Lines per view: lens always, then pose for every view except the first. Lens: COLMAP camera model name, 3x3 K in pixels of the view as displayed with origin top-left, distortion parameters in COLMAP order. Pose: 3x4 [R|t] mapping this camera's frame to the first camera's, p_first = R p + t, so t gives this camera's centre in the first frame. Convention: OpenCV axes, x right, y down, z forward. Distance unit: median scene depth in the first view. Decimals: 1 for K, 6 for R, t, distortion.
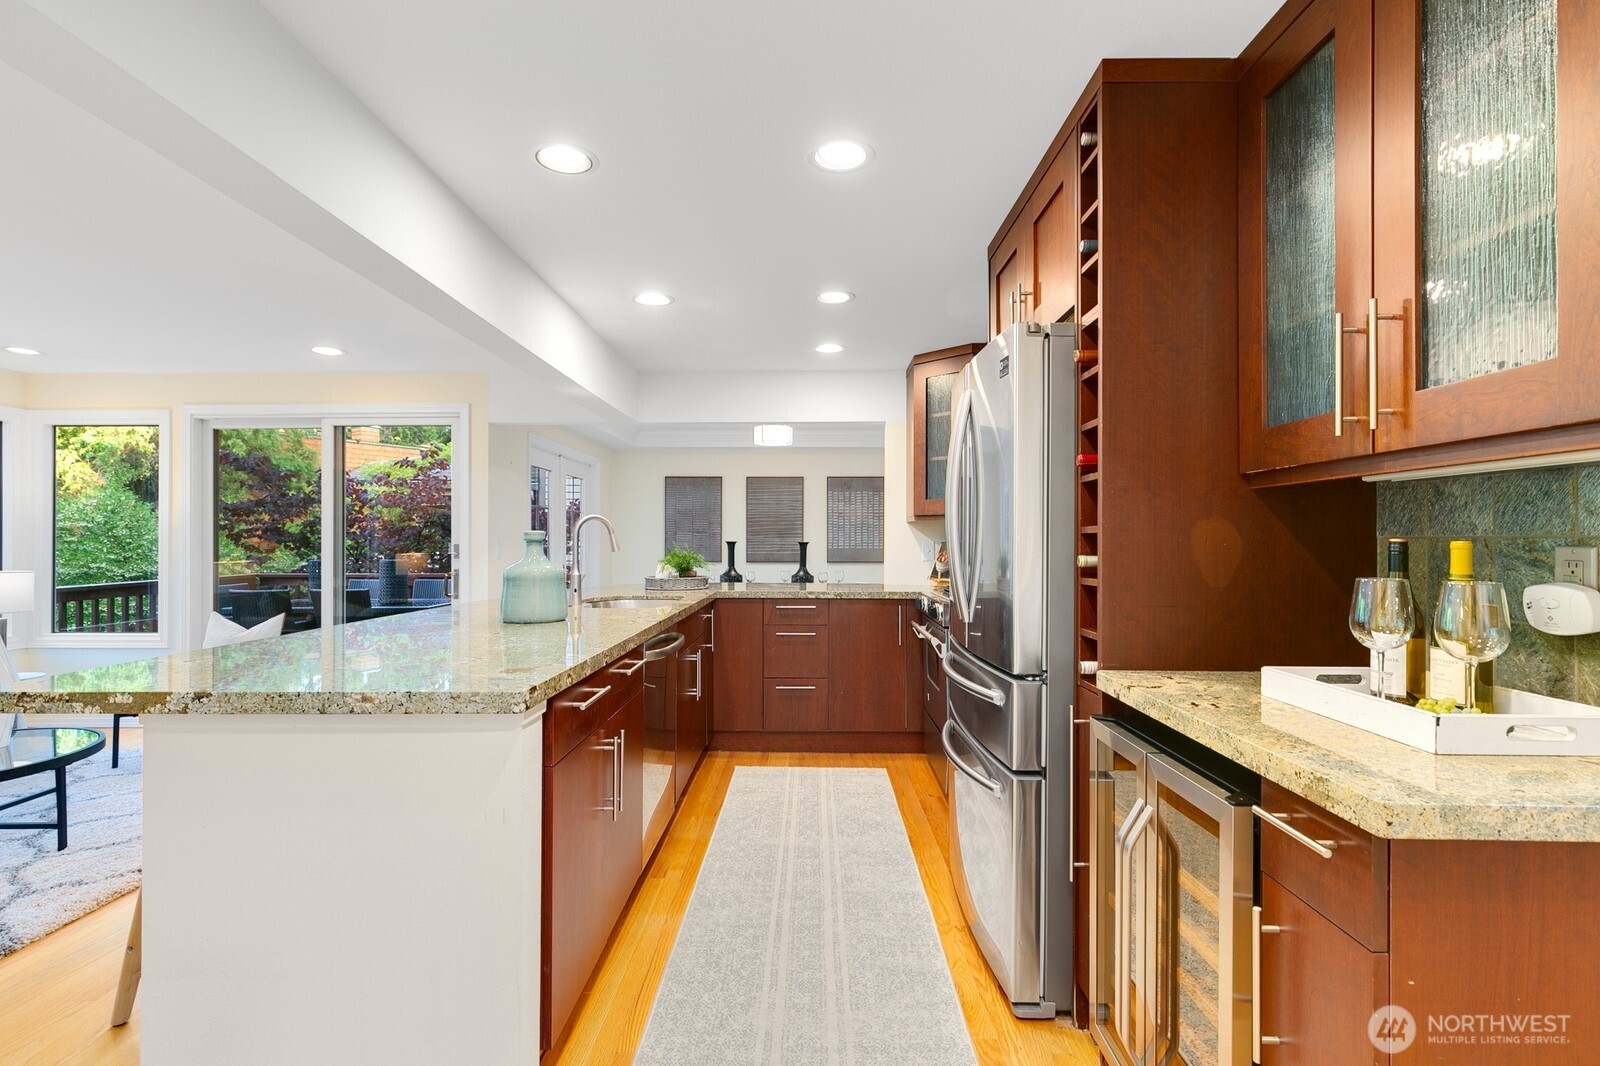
lens RADIAL K [[750.8, 0, 797.7], [0, 750.8, 538.1], [0, 0, 1]] dist [-0.002311, 0.000346]
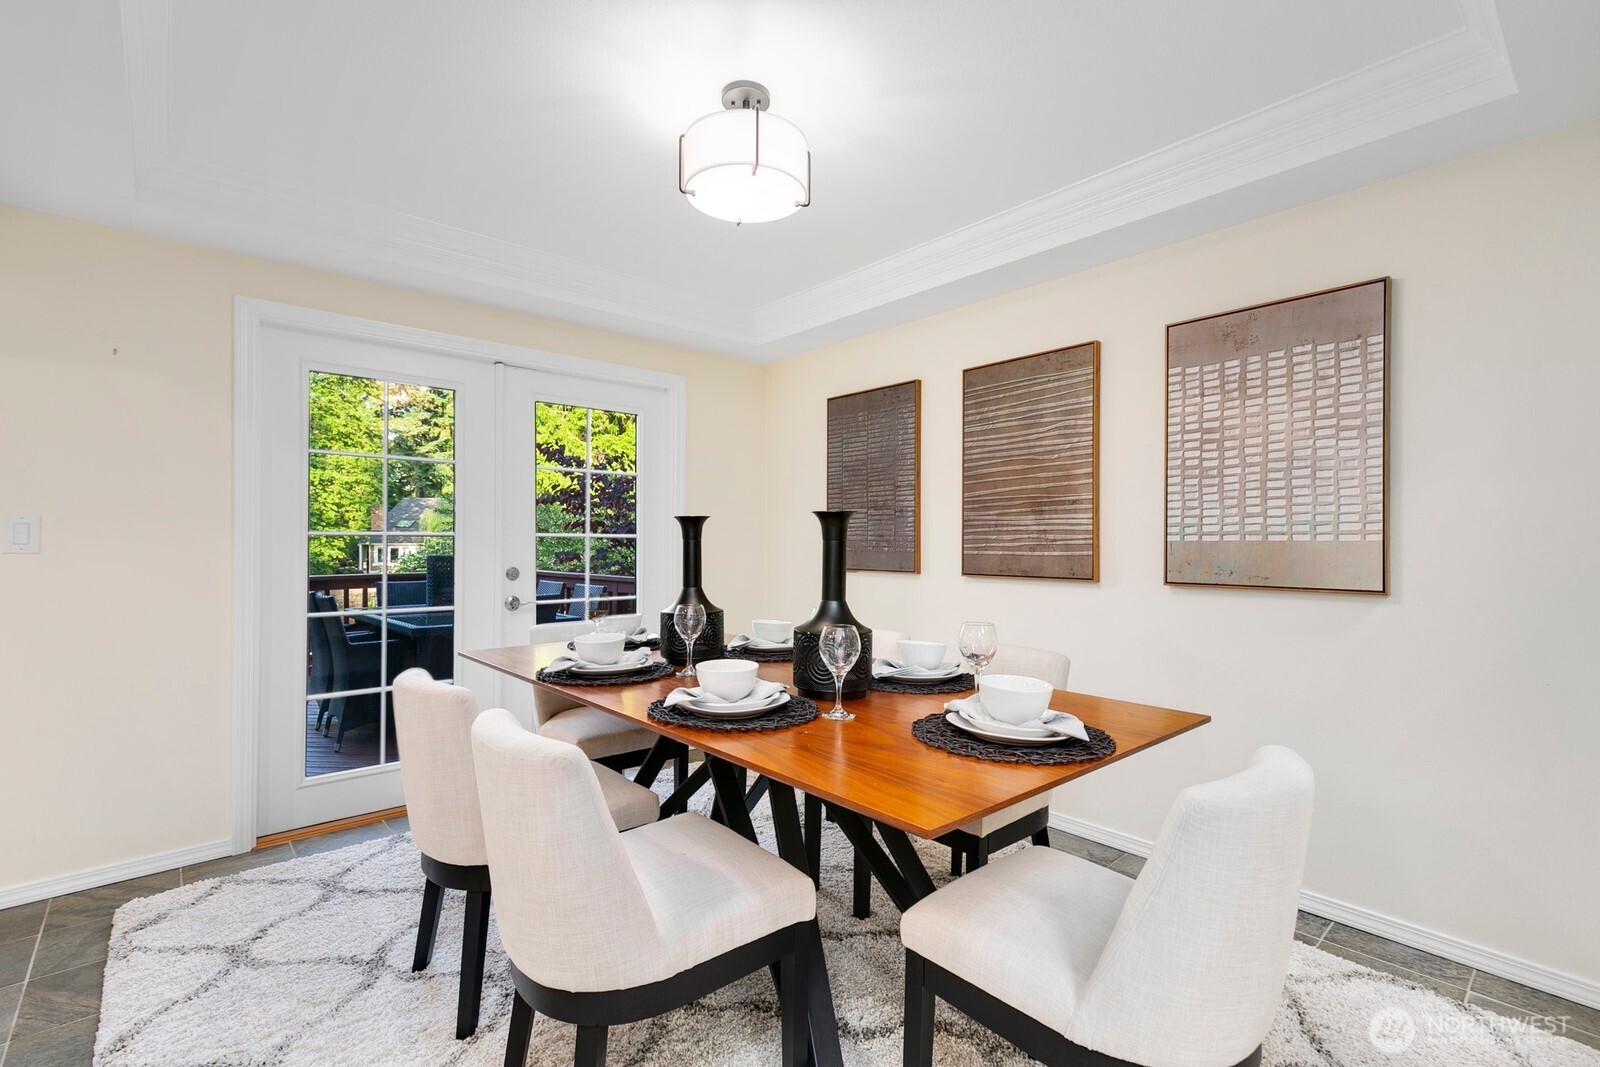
lens RADIAL K [[722.8, 0, 789.9], [0, 722.8, 541.8], [0, 0, 1]] dist [0.009398, -0.000069]
pose [[0.656319, -0.000502, -0.754483, 0.321903], [0.001214, 0.999999, 0.000391, 0.024906], [0.754483, -0.001172, 0.656319, 1.252369]]
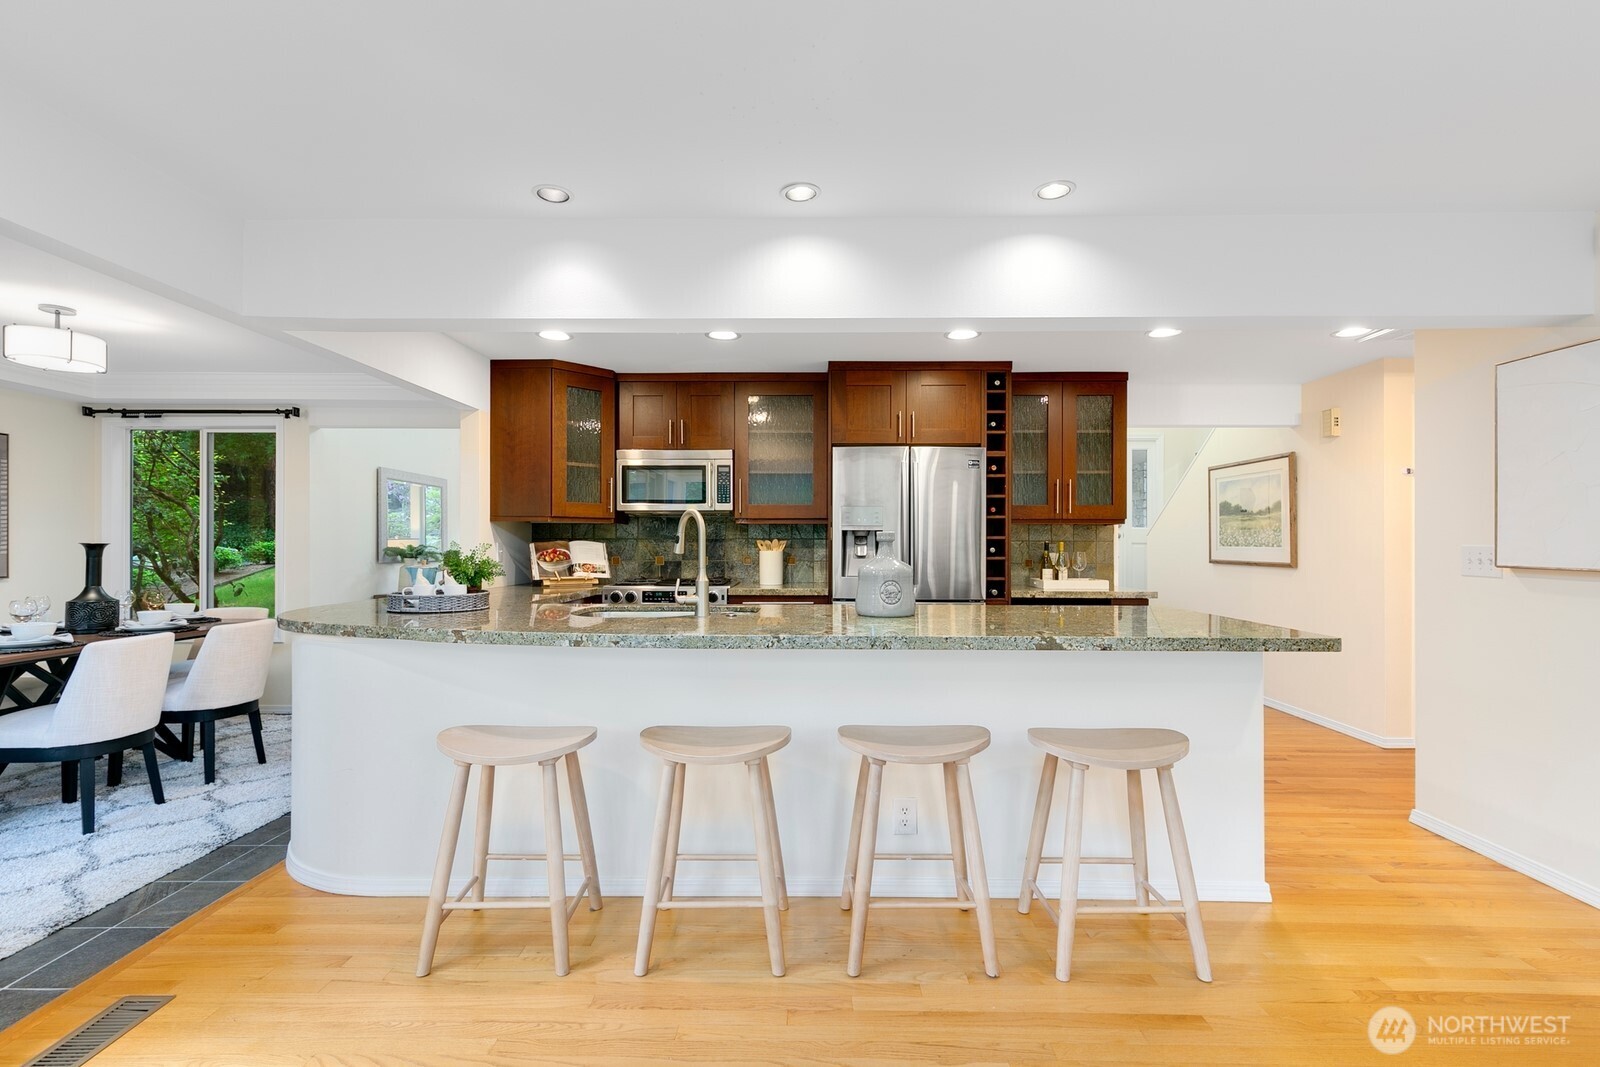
lens RADIAL K [[722.8, 0, 800.6], [0, 722.8, 539.4], [0, 0, 1]] dist [0.009398, -0.000069]
pose [[0.005394, 0.002649, 0.999982, -0.865806], [-0.003576, 0.999990, -0.002630, 0.002177], [-0.999979, -0.003562, 0.005404, 0.693477]]
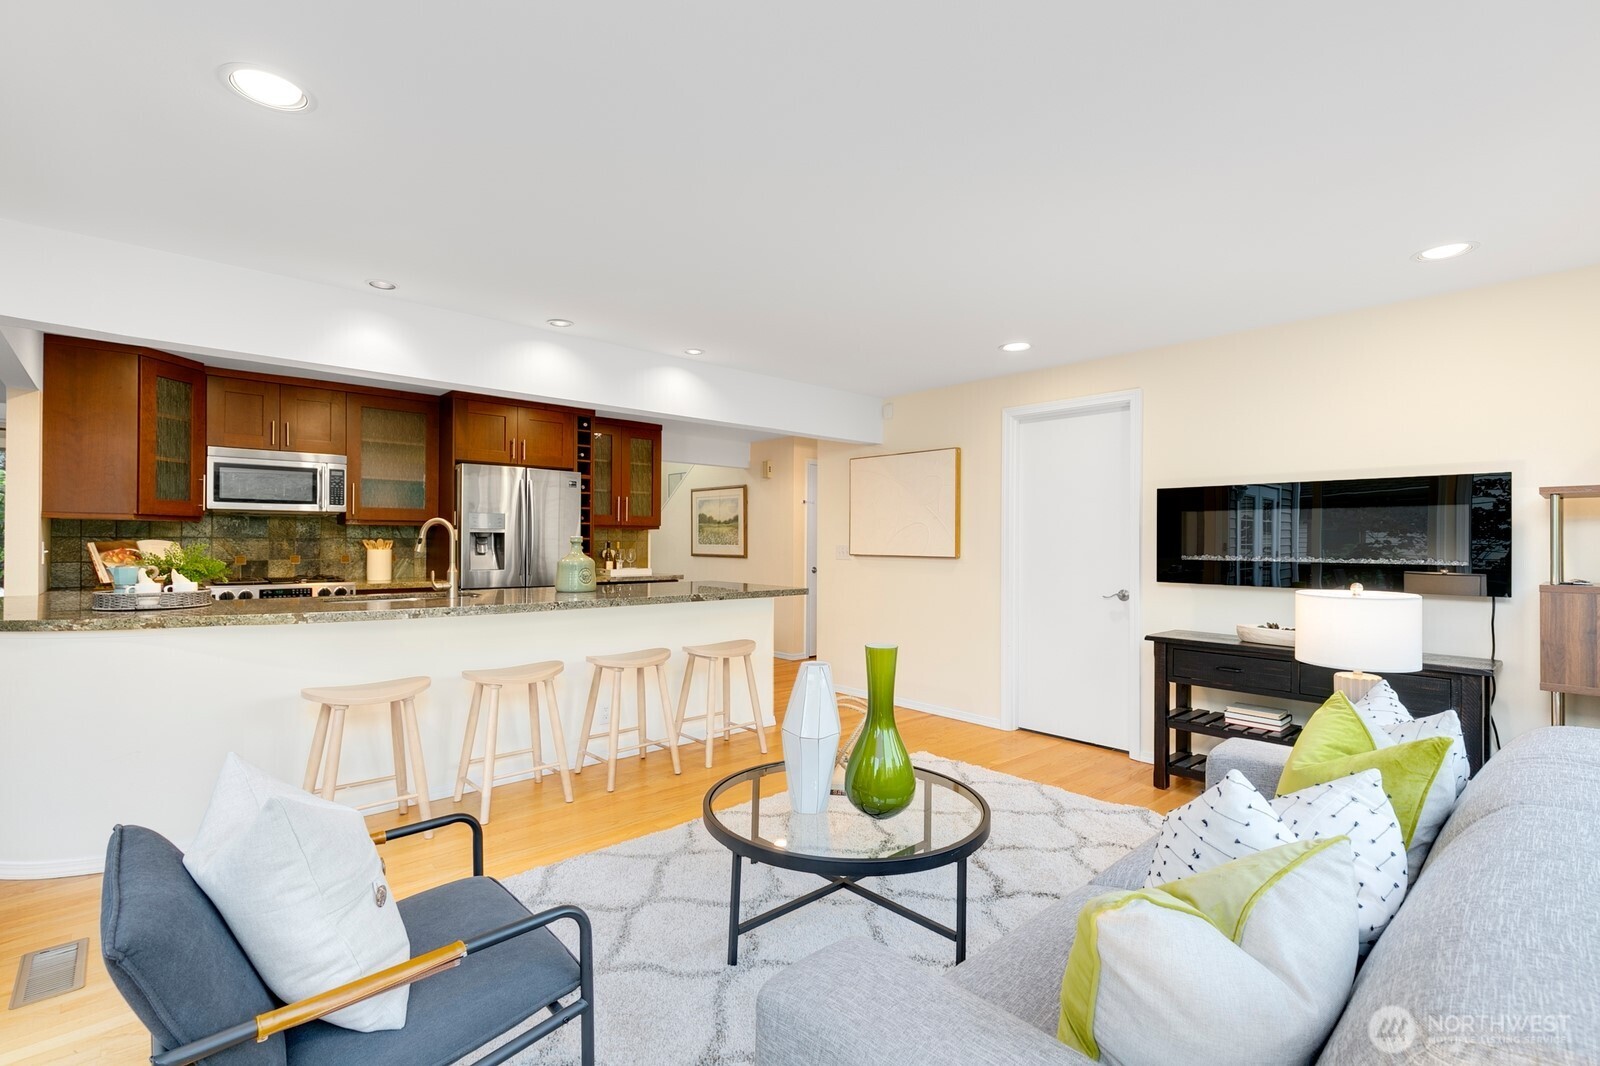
lens RADIAL K [[722.8, 0, 793.4], [0, 722.8, 538.7], [0, 0, 1]] dist [0.009398, -0.000069]
pose [[-0.673483, -0.001922, 0.739200, -1.139894], [-0.006871, 0.999970, -0.003661, -0.001339], [-0.739170, -0.007545, -0.673476, 1.062404]]
